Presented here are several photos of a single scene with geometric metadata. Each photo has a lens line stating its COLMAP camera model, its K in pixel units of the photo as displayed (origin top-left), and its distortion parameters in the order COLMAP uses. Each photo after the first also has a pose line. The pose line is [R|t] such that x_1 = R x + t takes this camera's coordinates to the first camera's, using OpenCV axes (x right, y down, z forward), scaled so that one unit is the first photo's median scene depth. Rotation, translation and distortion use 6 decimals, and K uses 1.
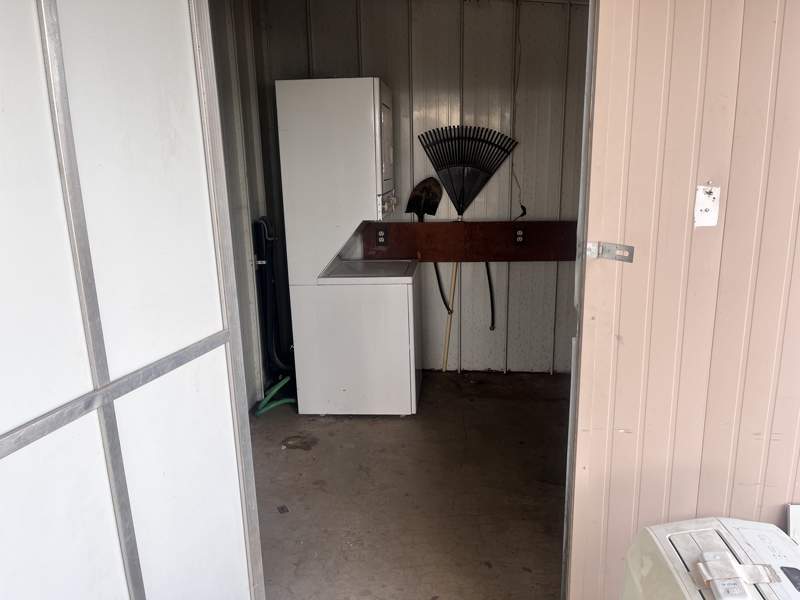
lens RADIAL K [[610.0, 0, 403.1], [0, 610.0, 299.7], [0, 0, 1]] dist [0.030072, -0.001335]
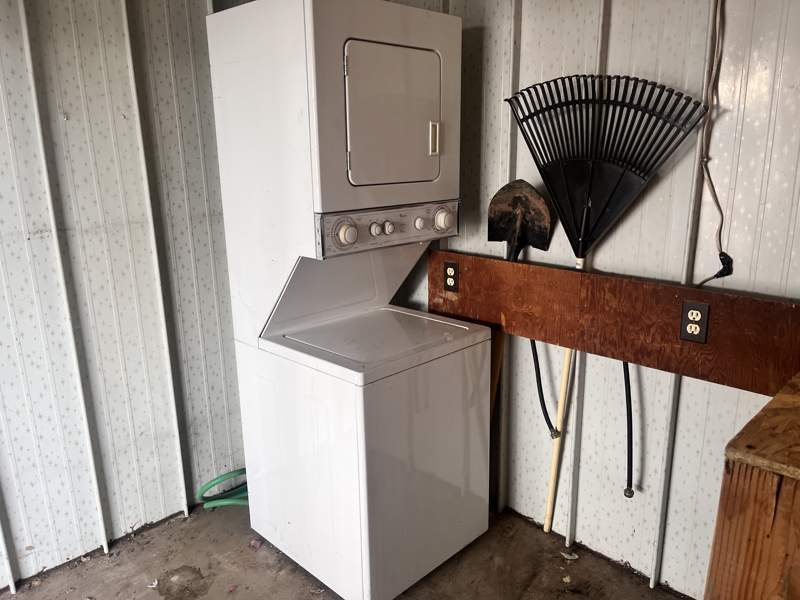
lens RADIAL K [[610.0, 0, 398.5], [0, 610.0, 302.4], [0, 0, 1]] dist [0.030072, -0.001335]
pose [[0.772347, 0.170130, -0.611994, 0.289300], [-0.150946, 0.985023, 0.083333, -0.120896], [0.617006, 0.028016, 0.786460, 0.513182]]
